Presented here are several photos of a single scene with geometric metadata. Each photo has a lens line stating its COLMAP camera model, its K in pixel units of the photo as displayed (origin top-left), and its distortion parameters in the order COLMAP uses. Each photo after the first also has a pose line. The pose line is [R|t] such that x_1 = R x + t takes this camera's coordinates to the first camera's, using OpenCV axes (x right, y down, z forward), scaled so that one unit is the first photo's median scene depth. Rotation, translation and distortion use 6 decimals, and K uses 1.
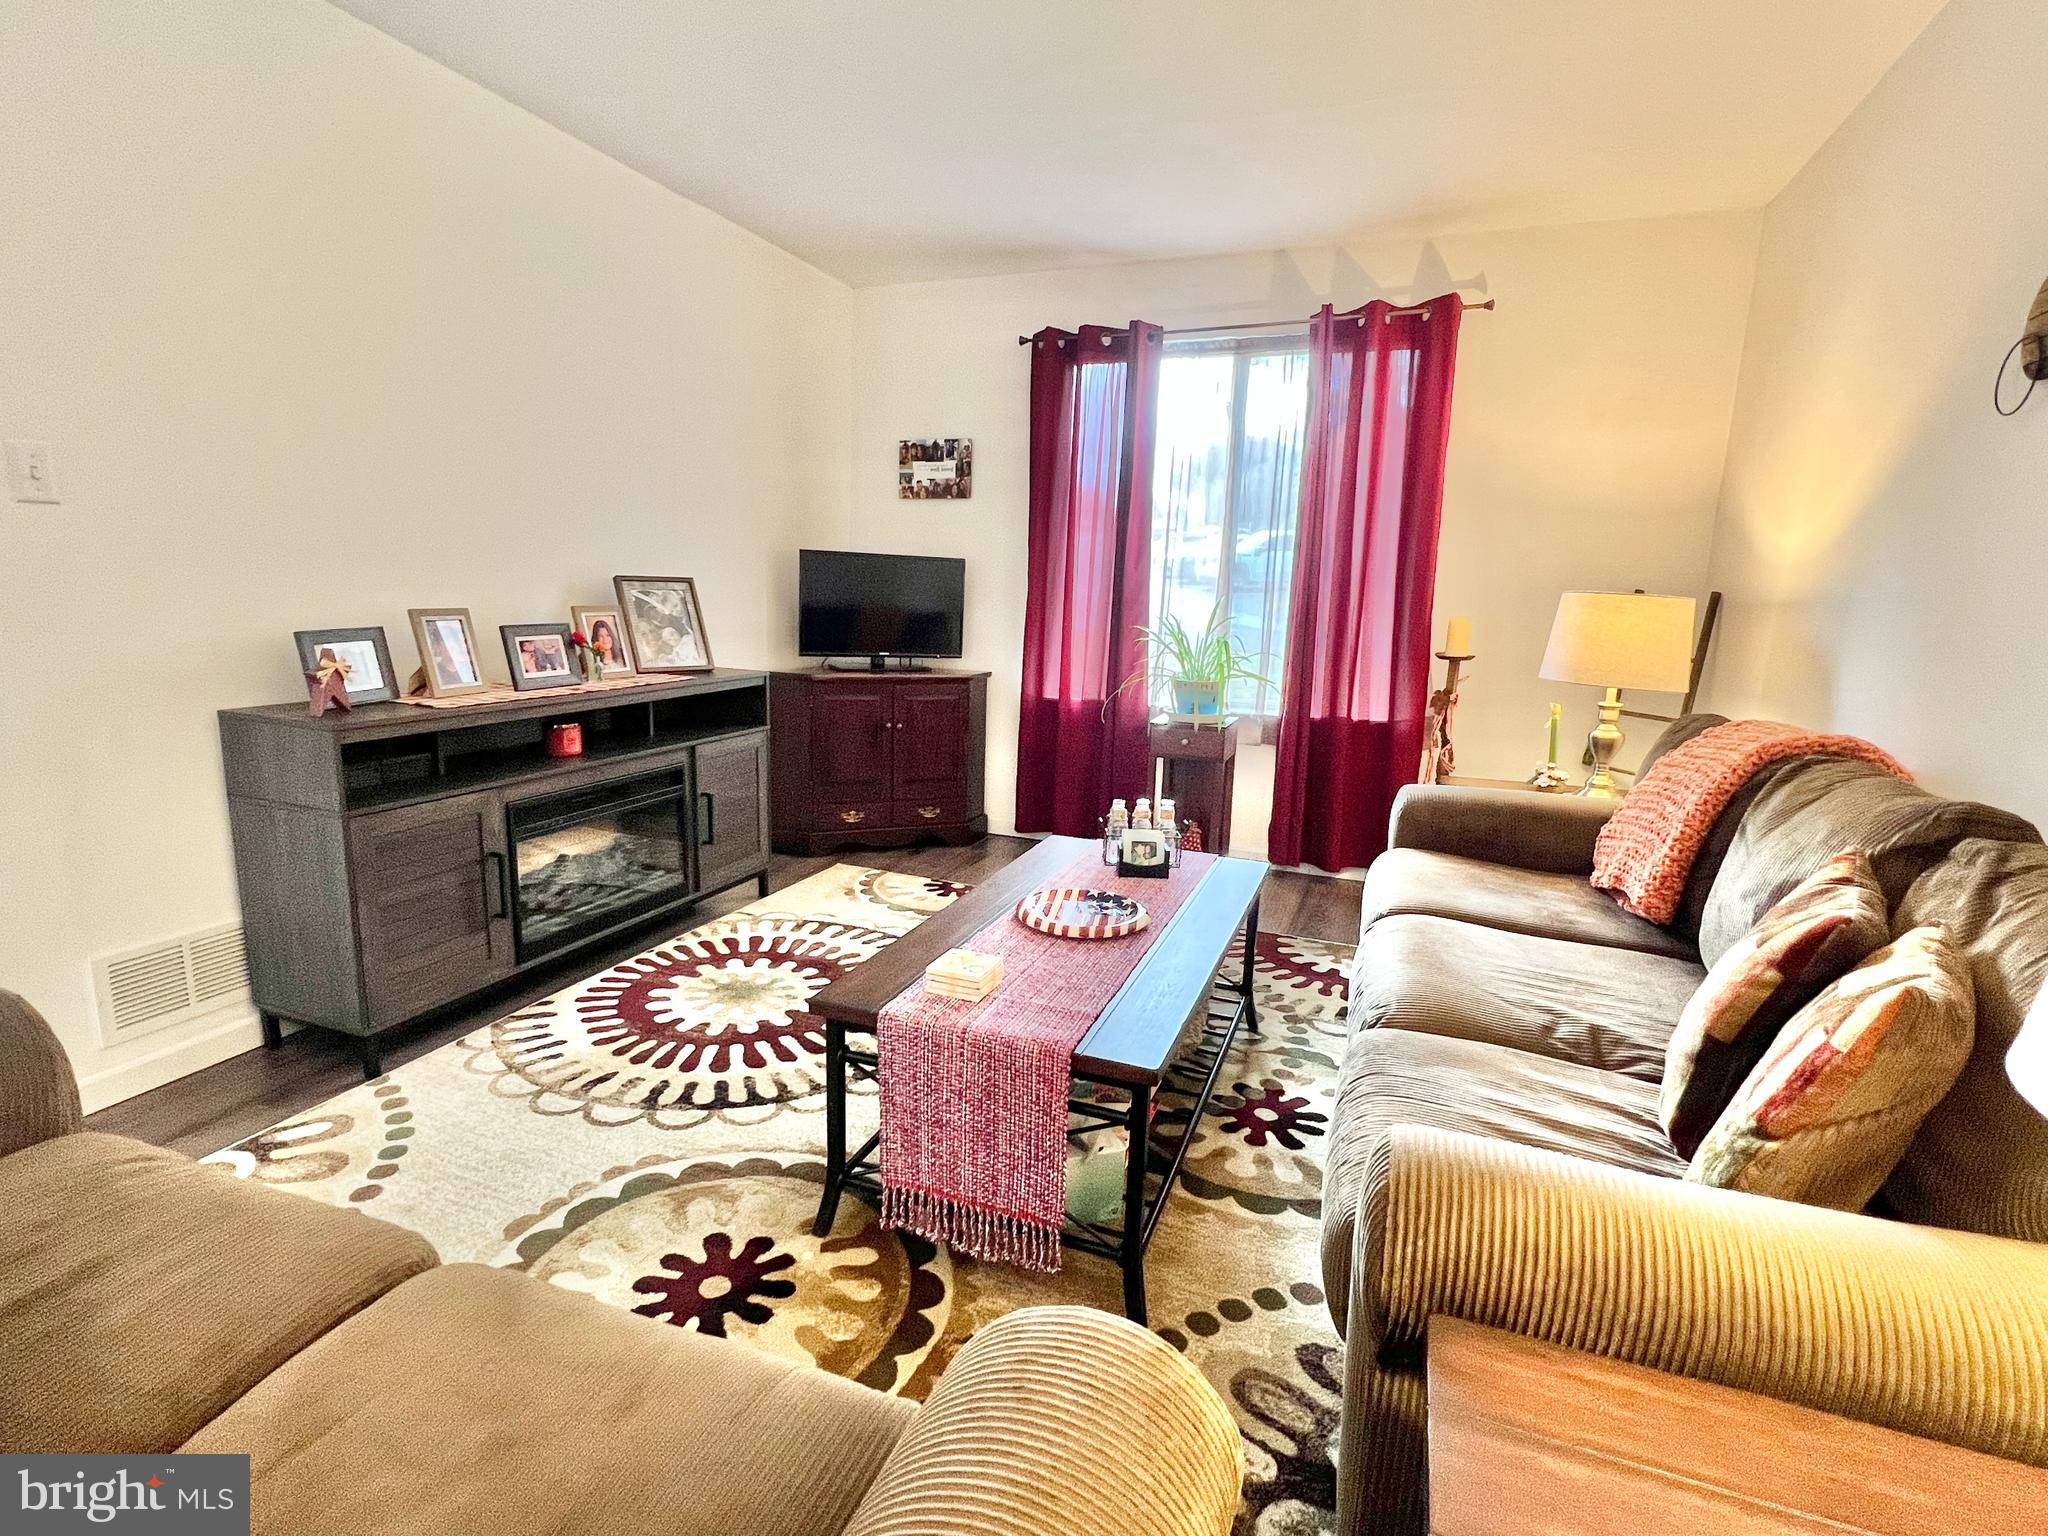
lens RADIAL K [[991.8, 0, 1017.9], [0, 991.8, 774.2], [0, 0, 1]] dist [0.000463, -0.000320]
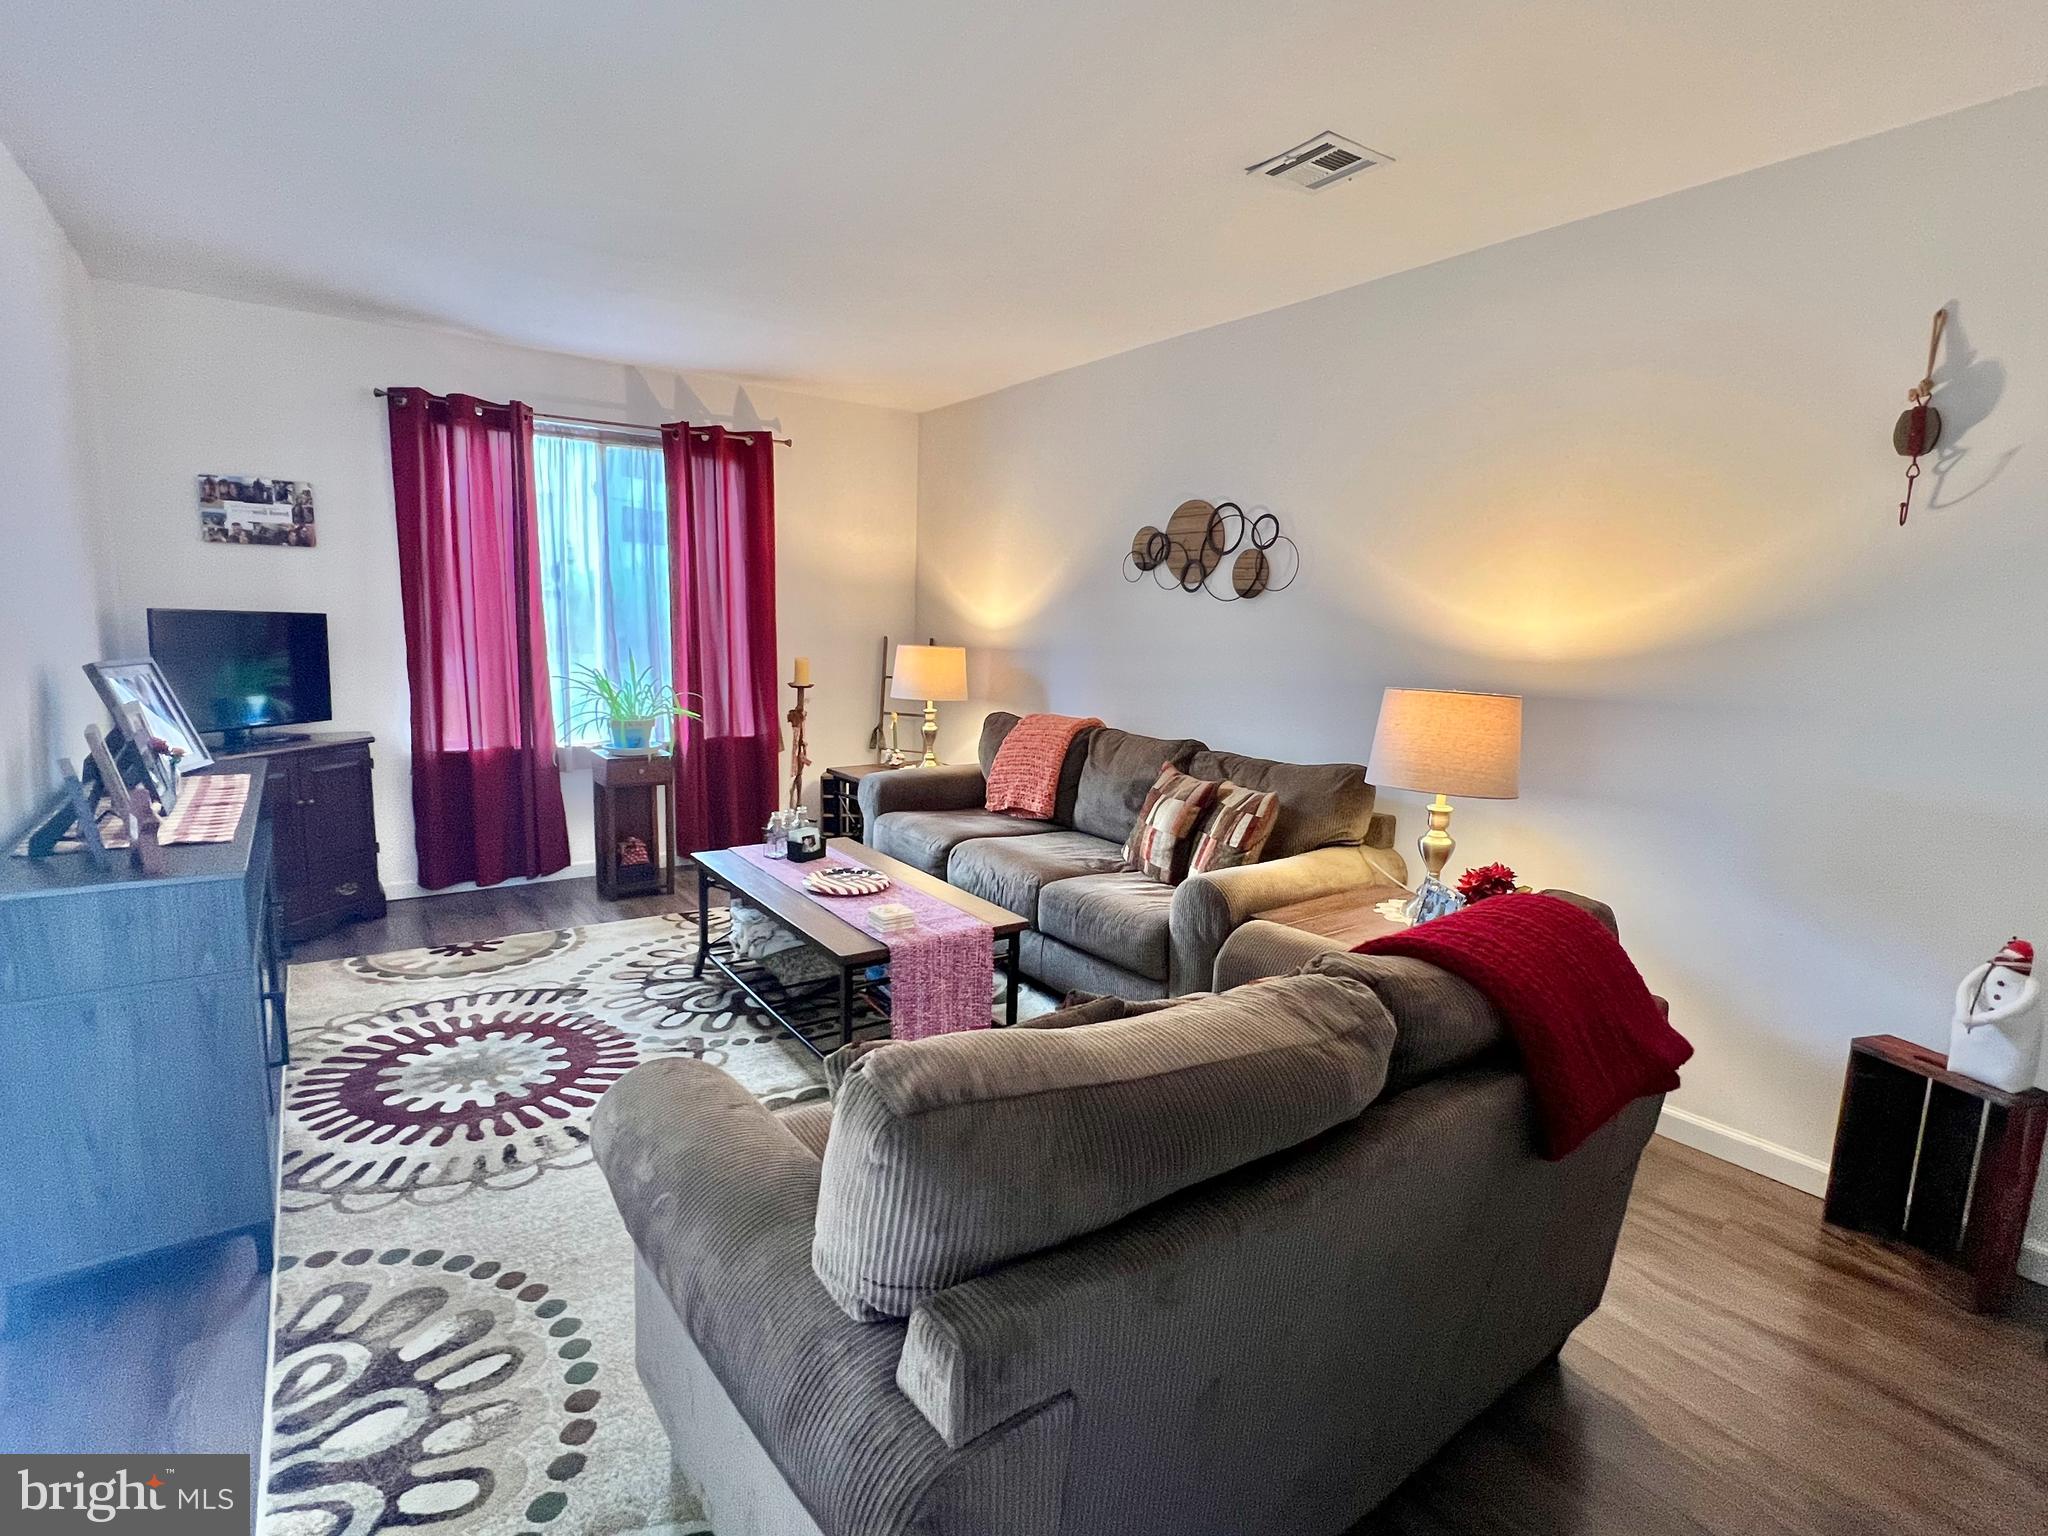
lens RADIAL K [[991.8, 0, 1015.1], [0, 991.8, 774.9], [0, 0, 1]] dist [0.000463, -0.000320]
pose [[0.541268, -0.145345, 0.828193, -0.770745], [0.143390, 0.986475, 0.079411, -0.078413], [-0.828534, 0.075772, 0.554789, -0.051822]]
